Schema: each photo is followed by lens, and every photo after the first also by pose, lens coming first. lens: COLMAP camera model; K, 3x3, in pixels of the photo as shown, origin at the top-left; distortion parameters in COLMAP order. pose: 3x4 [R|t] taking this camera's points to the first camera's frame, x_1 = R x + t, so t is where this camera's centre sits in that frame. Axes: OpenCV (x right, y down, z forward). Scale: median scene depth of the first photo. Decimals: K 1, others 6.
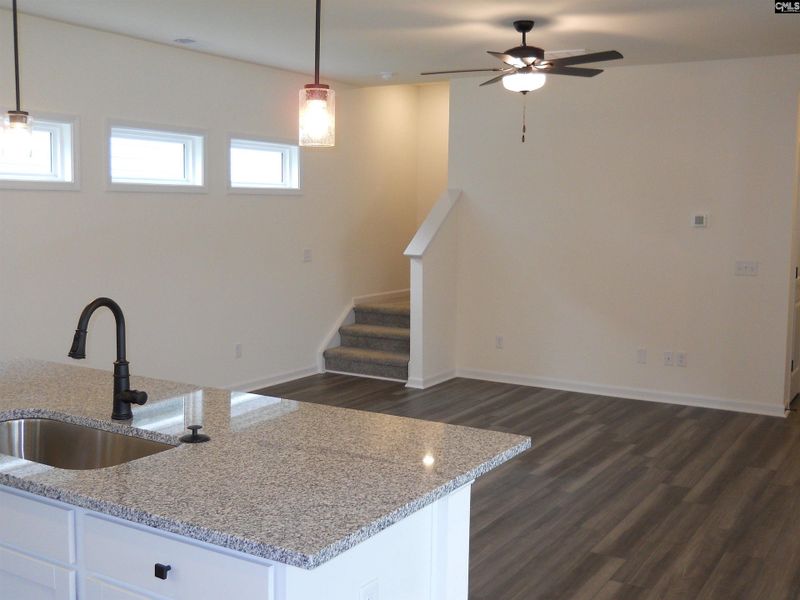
lens RADIAL K [[879.7, 0, 404.9], [0, 879.7, 303.6], [0, 0, 1]] dist [-0.057328, 0.000000]
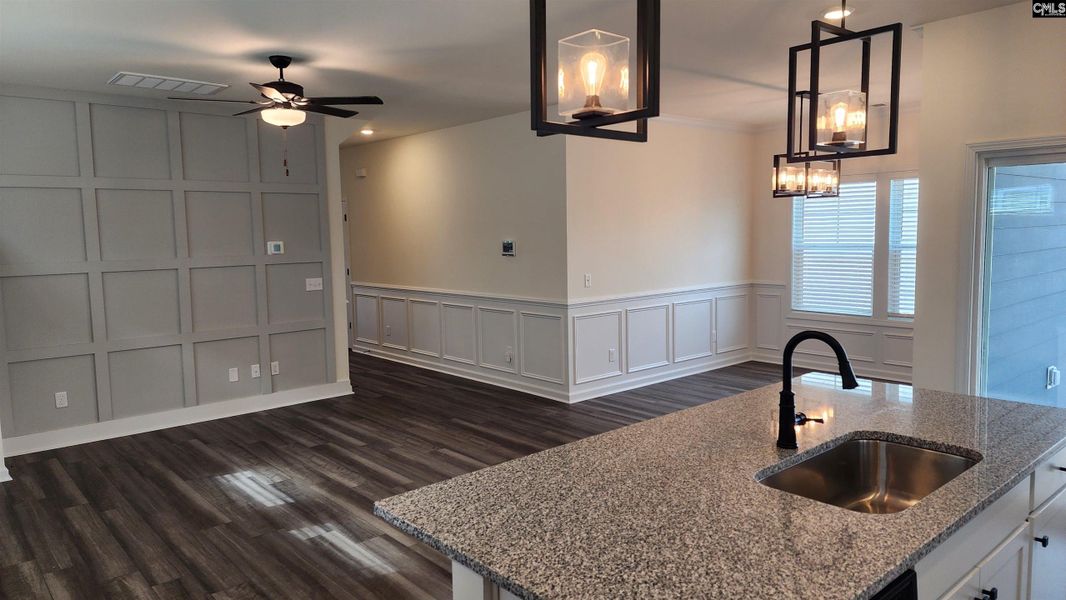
lens RADIAL K [[715.6, 0, 530.0], [0, 715.6, 303.6], [0, 0, 1]] dist [-0.001963, -0.001849]
pose [[0.300016, -0.122137, 0.946083, -0.586565], [0.132177, 0.987525, 0.085572, -0.072559], [-0.944733, 0.099378, 0.312417, 0.493674]]
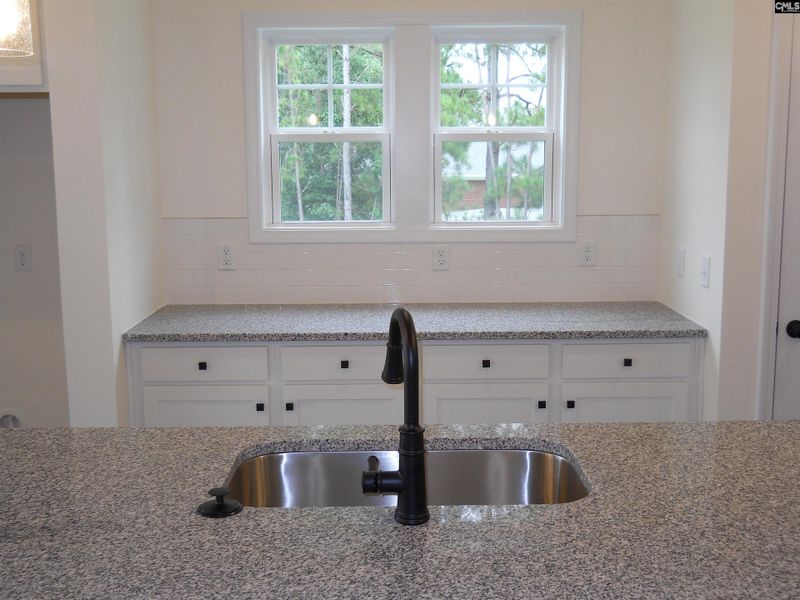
lens RADIAL K [[879.7, 0, 397.7], [0, 879.7, 299.5], [0, 0, 1]] dist [-0.057328, 0.000000]
pose [[-0.853901, 0.078907, -0.514418, -0.011086], [-0.060824, 0.966535, 0.249221, -0.078040], [0.516869, 0.244099, -0.820526, 0.708809]]
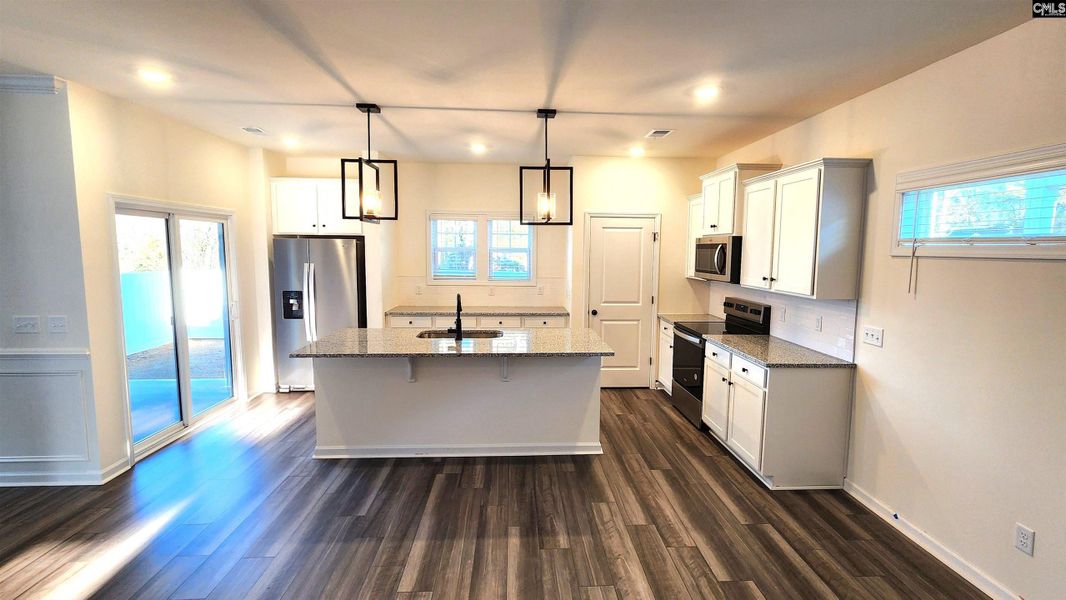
lens RADIAL K [[471.3, 0, 539.0], [0, 471.3, 292.9], [0, 0, 1]] dist [-0.015901, 0.003189]
pose [[-0.824756, 0.033559, -0.564492, 0.141201], [-0.082751, 0.980329, 0.179185, -0.145335], [0.559401, 0.194496, -0.805755, 1.122123]]
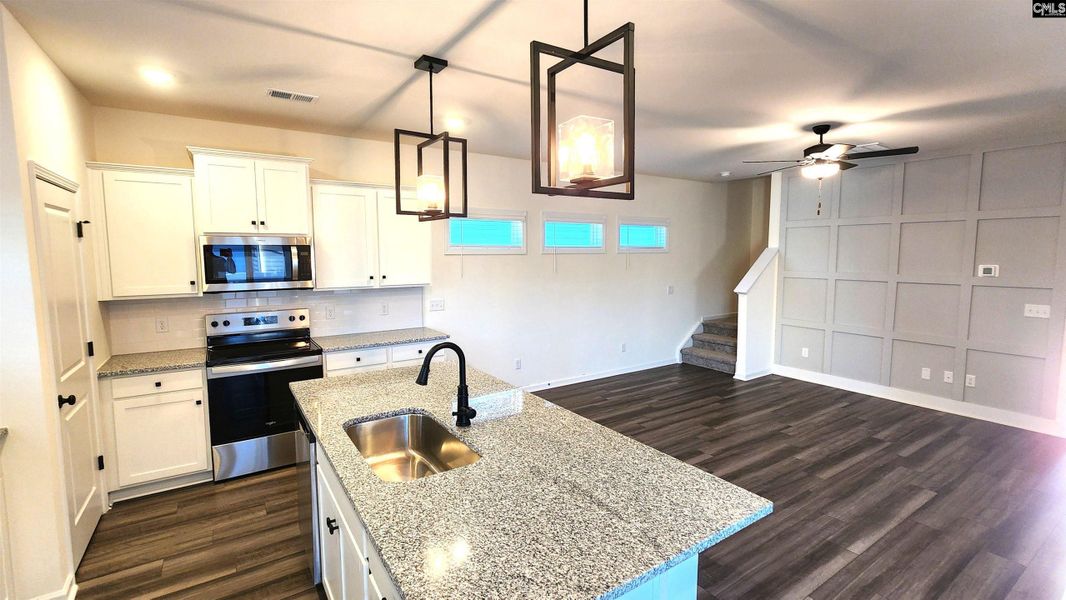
lens RADIAL K [[471.3, 0, 536.6], [0, 471.3, 297.6], [0, 0, 1]] dist [-0.015901, 0.003189]
pose [[0.903309, 0.024566, -0.428287, 0.056480], [-0.031762, 0.999449, -0.009662, -0.037511], [0.427814, 0.022331, 0.903591, 0.168024]]
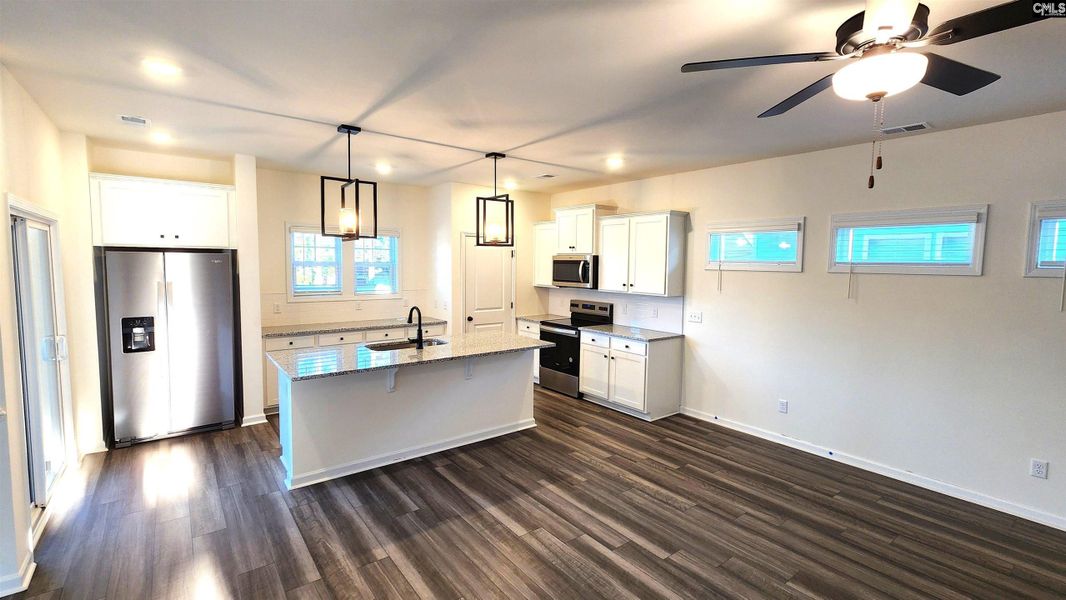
lens RADIAL K [[471.3, 0, 540.4], [0, 471.3, 293.6], [0, 0, 1]] dist [-0.015901, 0.003189]
pose [[-0.351572, 0.046148, -0.935023, 0.499115], [-0.121373, 0.988107, 0.094405, -0.125397], [0.928259, 0.146677, -0.341790, 0.930938]]
